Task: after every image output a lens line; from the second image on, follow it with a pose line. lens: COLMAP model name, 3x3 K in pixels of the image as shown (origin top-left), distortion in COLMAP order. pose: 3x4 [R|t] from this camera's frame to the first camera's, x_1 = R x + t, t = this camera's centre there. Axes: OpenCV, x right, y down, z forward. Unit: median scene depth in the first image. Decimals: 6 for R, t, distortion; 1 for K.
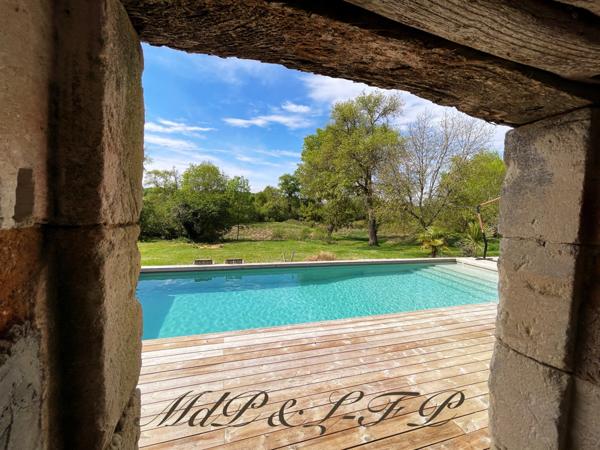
lens RADIAL K [[246.9, 0, 300.0], [0, 246.9, 225.0], [0, 0, 1]] dist [0.001427, 0.000365]
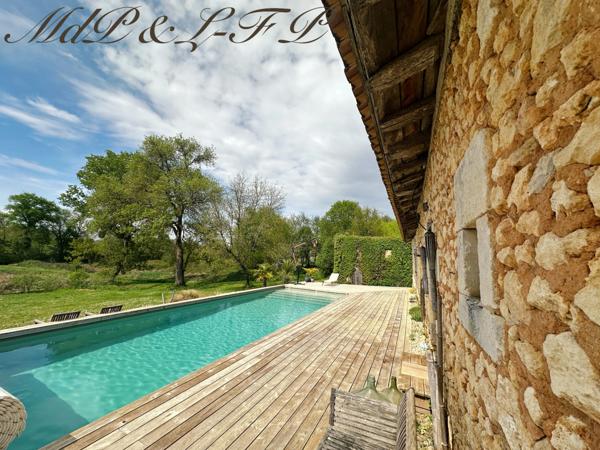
lens RADIAL K [[246.9, 0, 300.0], [0, 246.9, 225.0], [0, 0, 1]] dist [0.001427, 0.000365]
pose [[0.660670, 0.092740, 0.744926, -0.147007], [0.027209, 0.988729, -0.147224, 0.002445], [-0.750183, 0.117535, 0.650700, -0.010485]]
